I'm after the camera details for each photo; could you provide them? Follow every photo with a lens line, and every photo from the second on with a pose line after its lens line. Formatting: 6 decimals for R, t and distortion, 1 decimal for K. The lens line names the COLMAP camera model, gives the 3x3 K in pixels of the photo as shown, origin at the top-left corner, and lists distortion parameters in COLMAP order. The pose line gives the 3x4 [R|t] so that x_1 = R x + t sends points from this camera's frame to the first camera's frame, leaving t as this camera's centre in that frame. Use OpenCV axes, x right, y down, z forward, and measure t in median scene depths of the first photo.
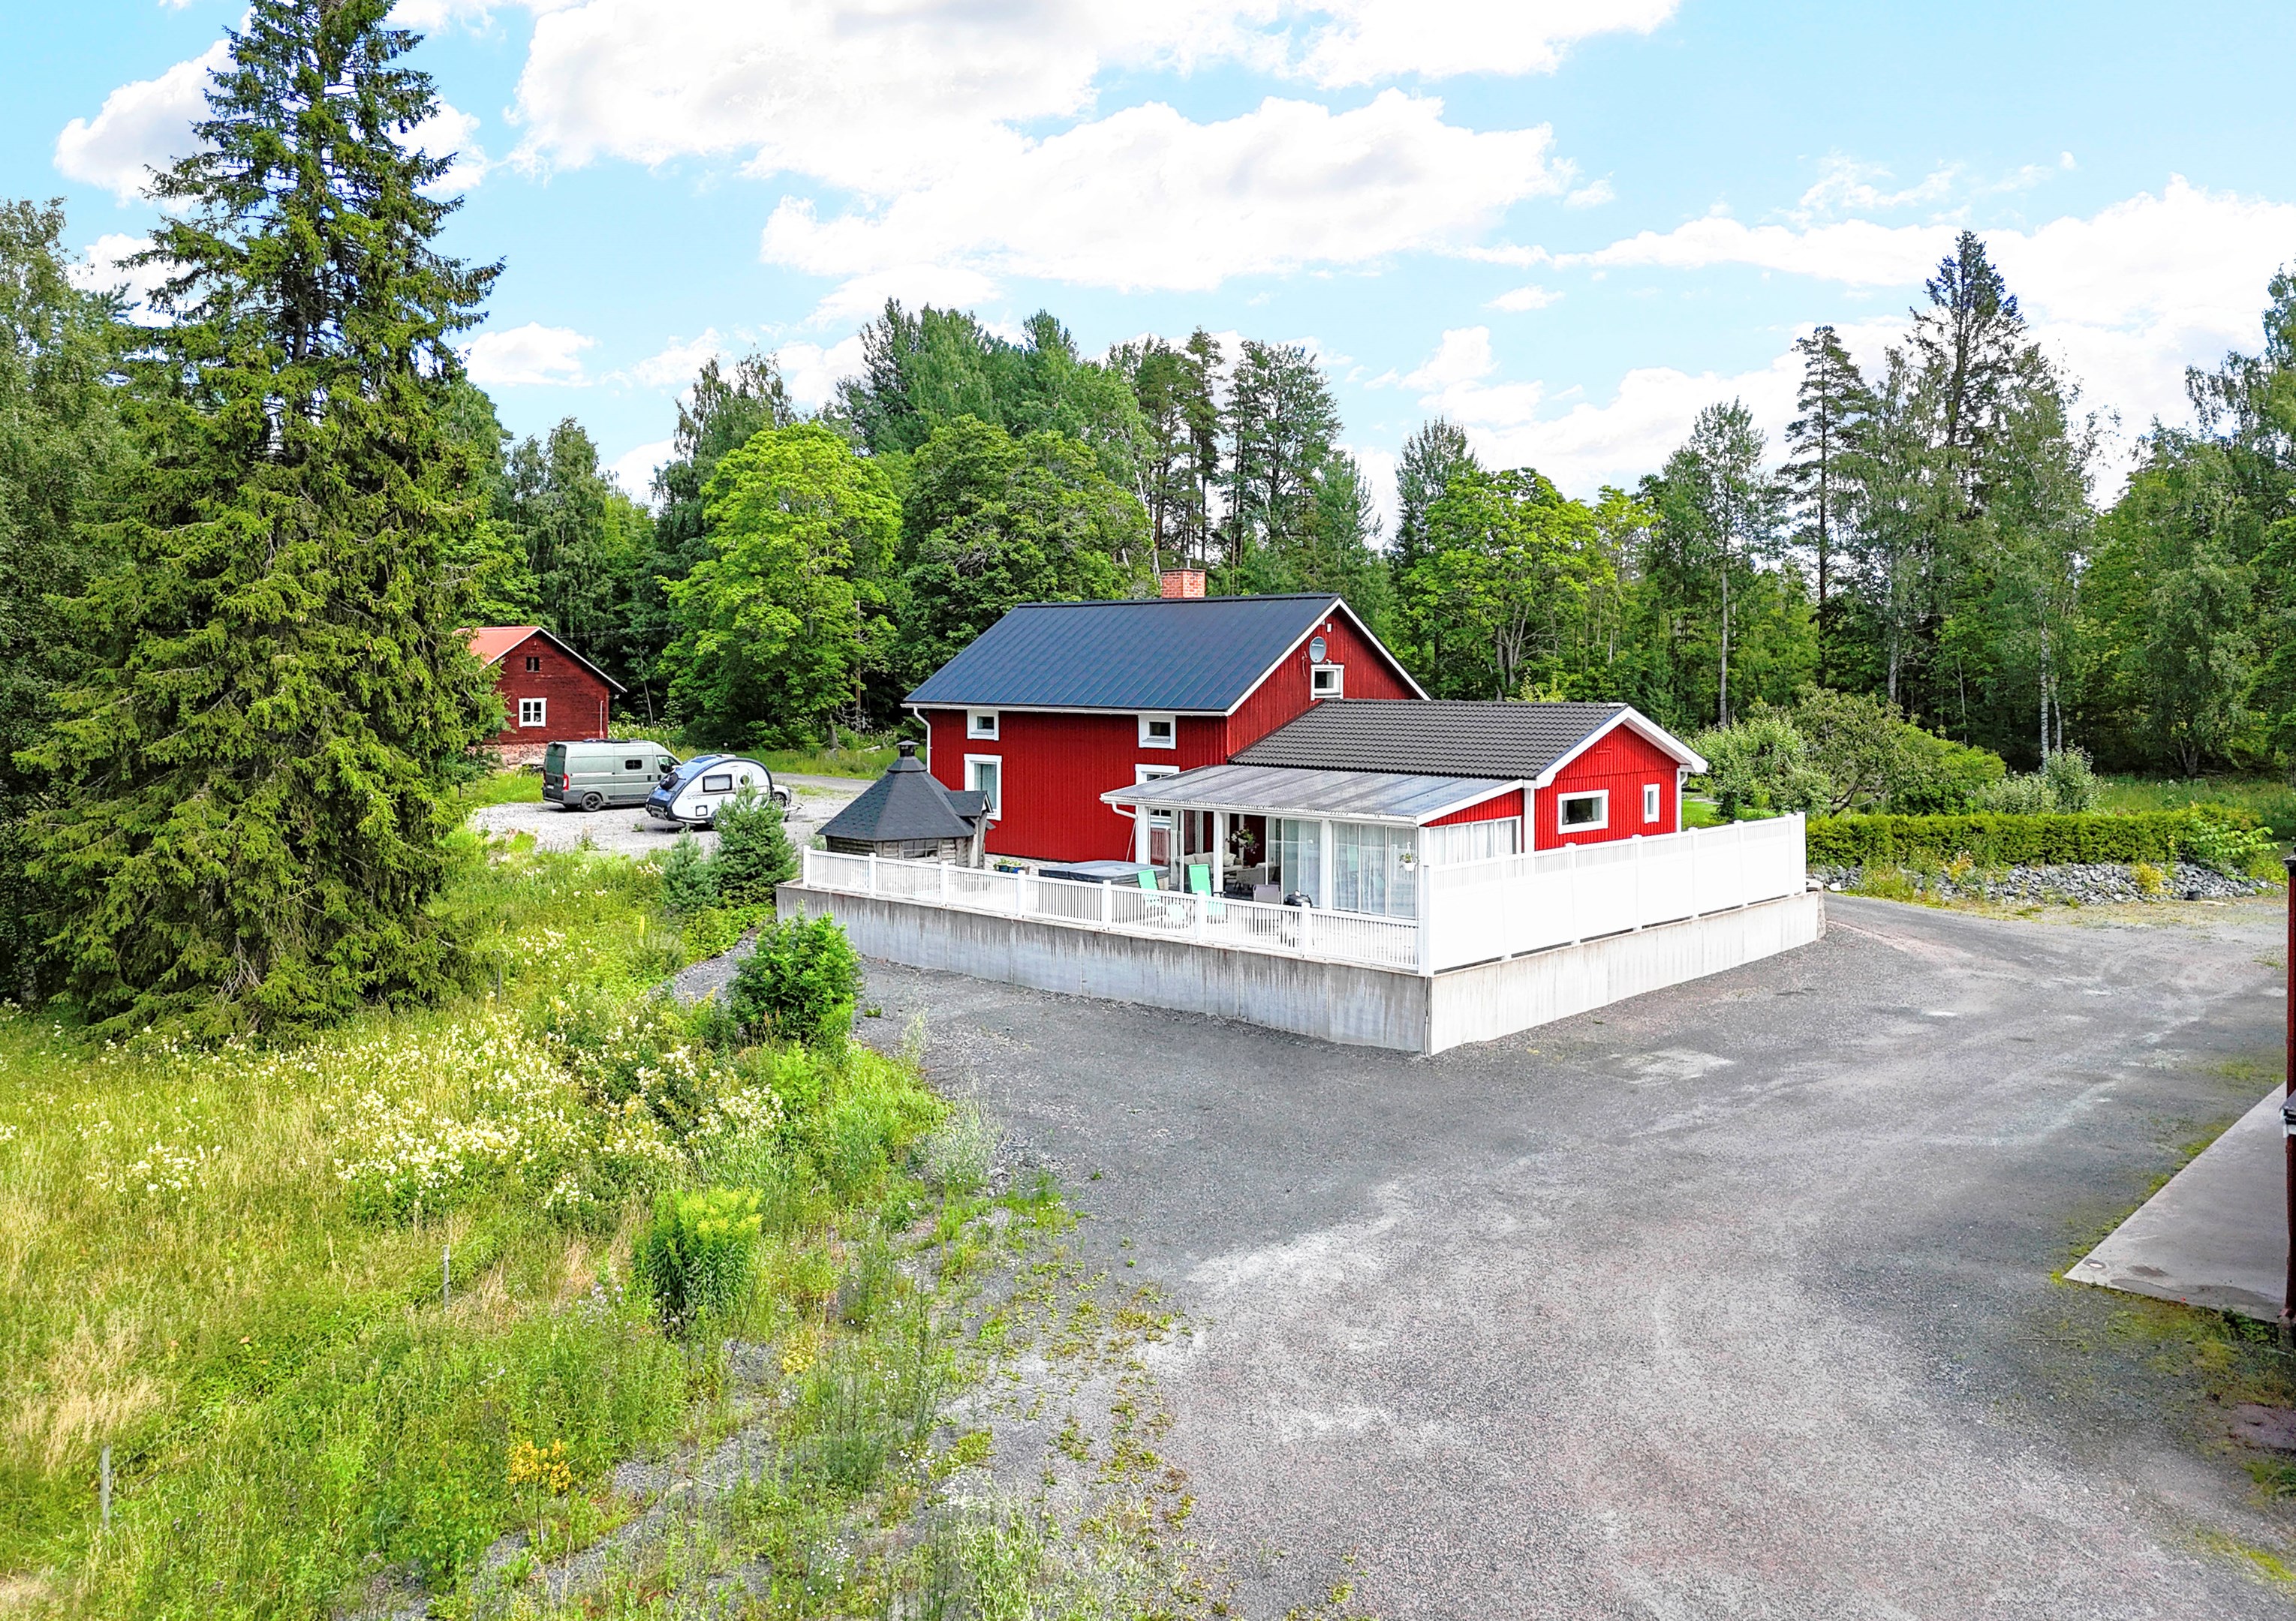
lens RADIAL K [[1661.0, 0, 1100.5], [0, 1661.0, 794.8], [0, 0, 1]] dist [0.083928, -0.085197]
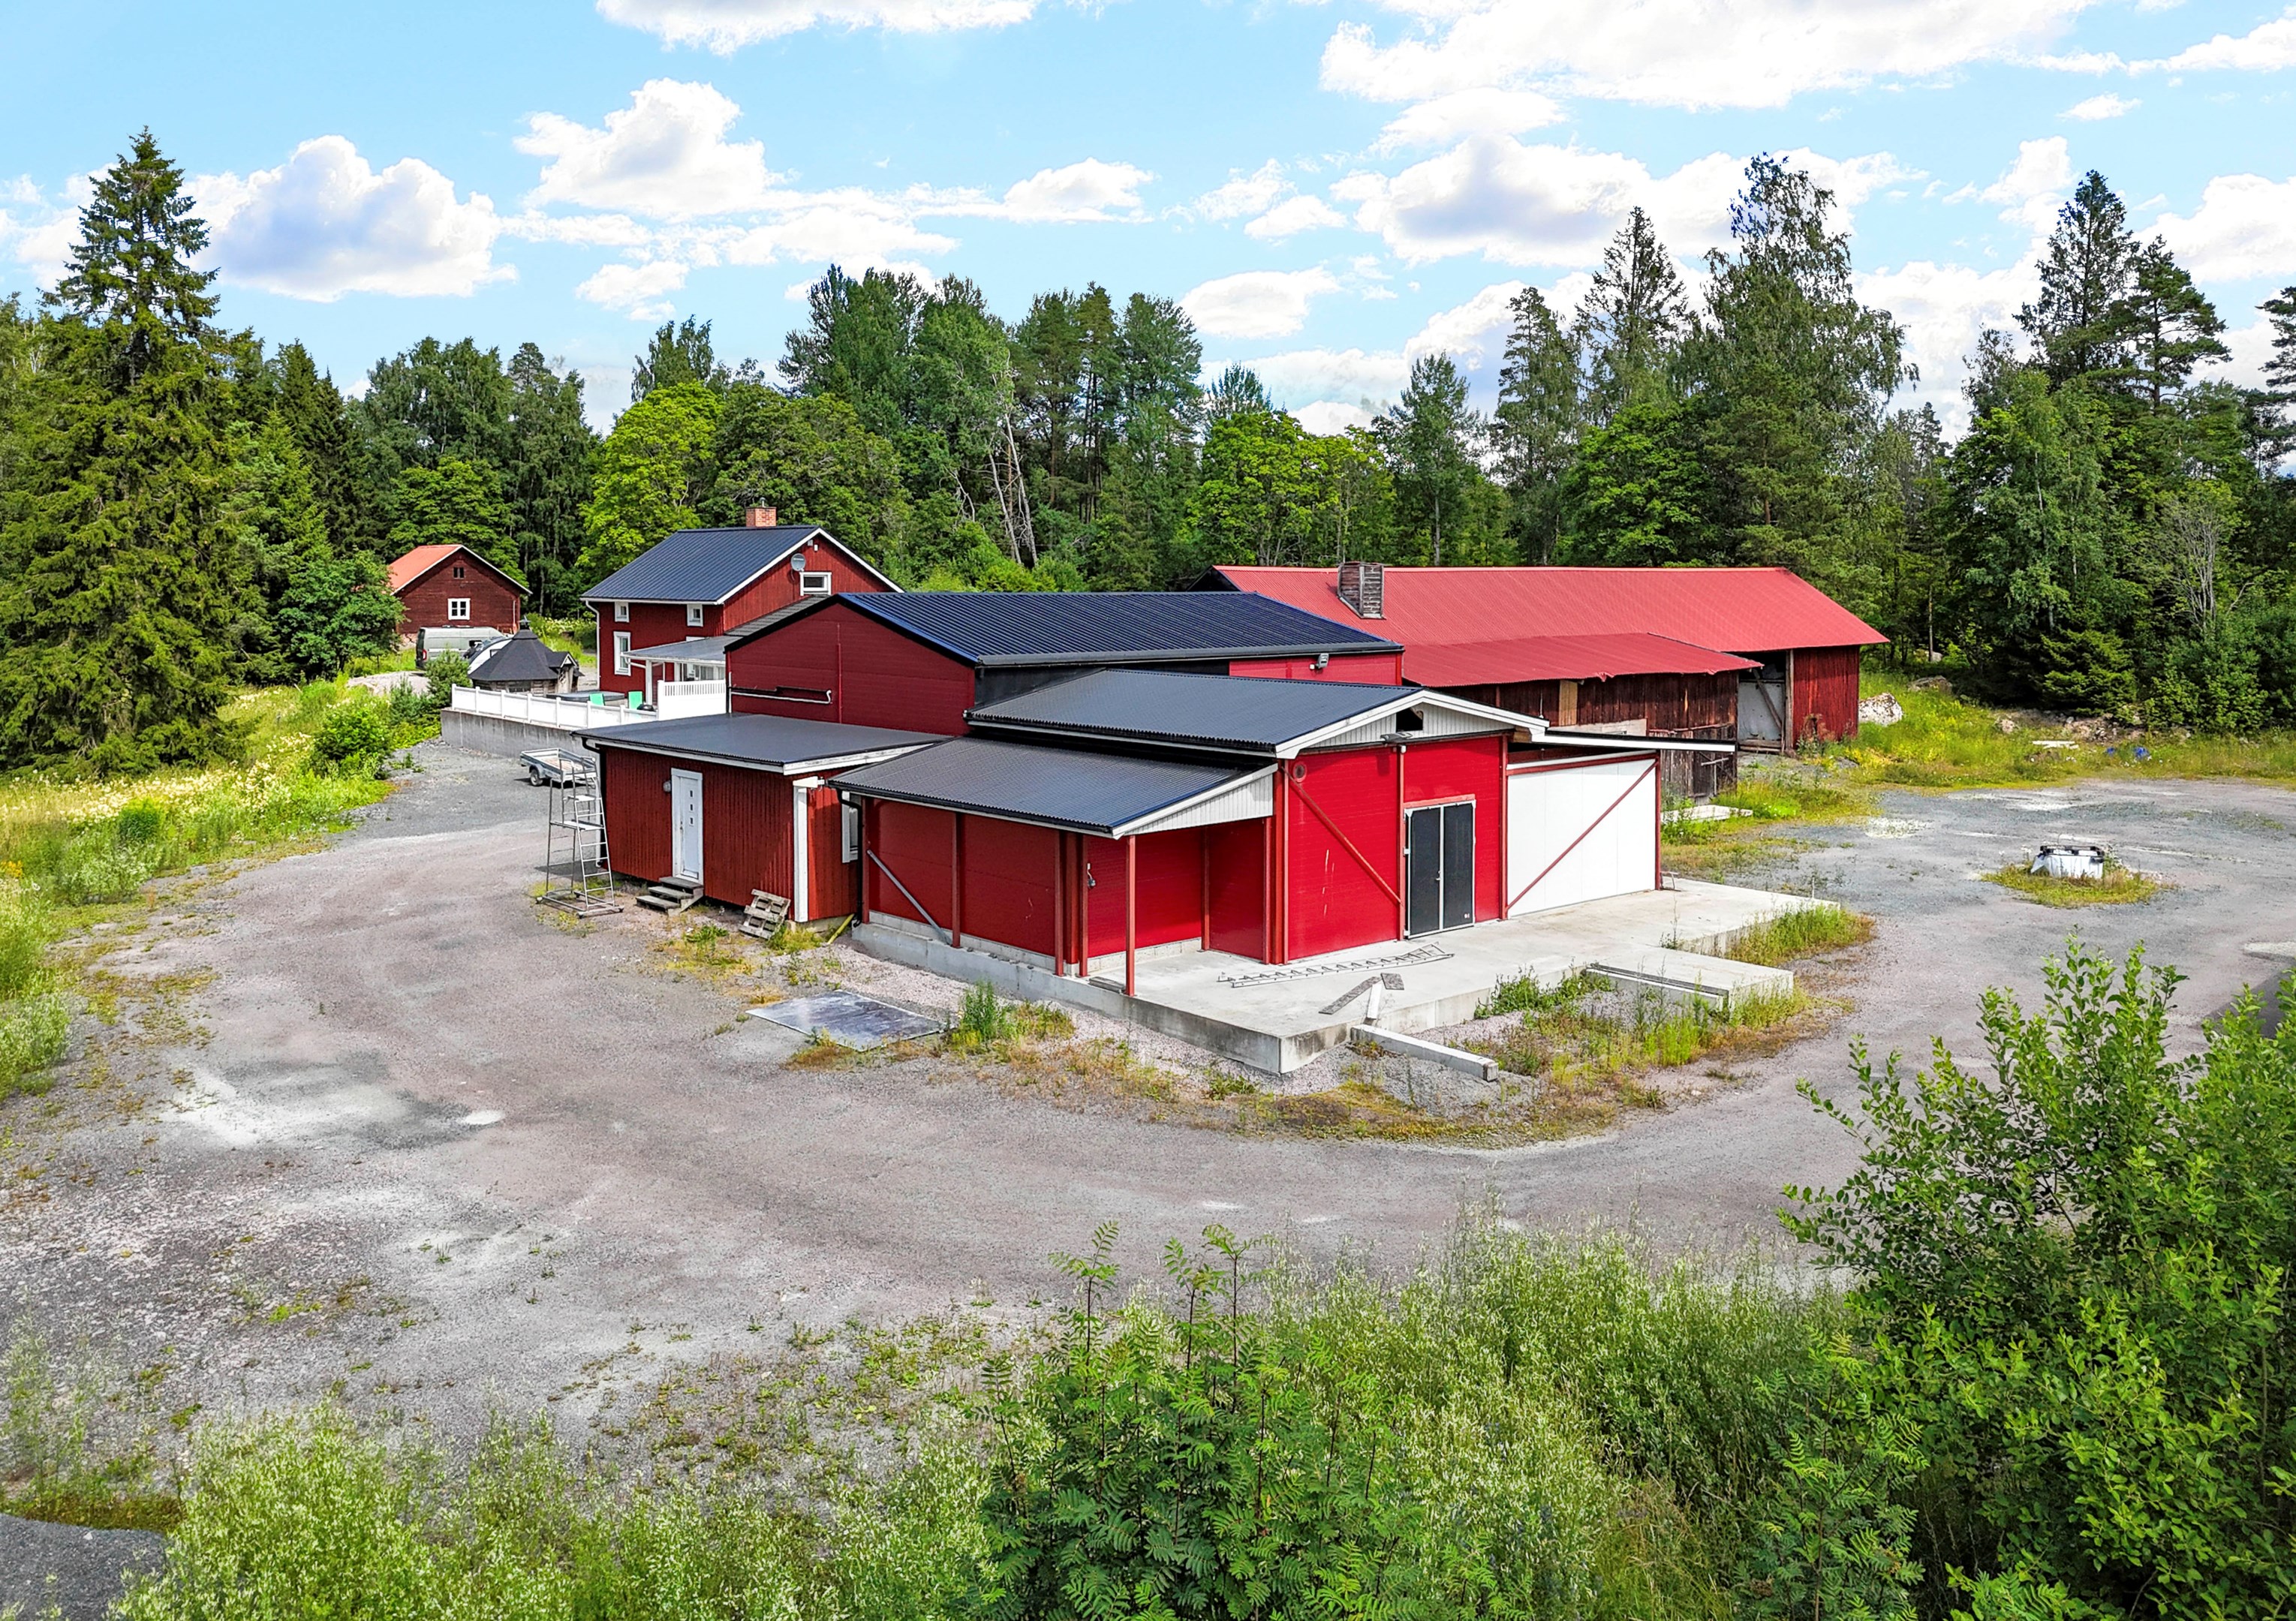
lens RADIAL K [[1717.9, 0, 1101.9], [0, 1717.9, 744.1], [0, 0, 1]] dist [0.056151, -0.000378]
pose [[0.991853, 0.010287, -0.126975, 0.649715], [-0.007728, 0.999757, 0.020625, 0.048518], [0.127156, -0.019475, 0.991692, -0.576443]]
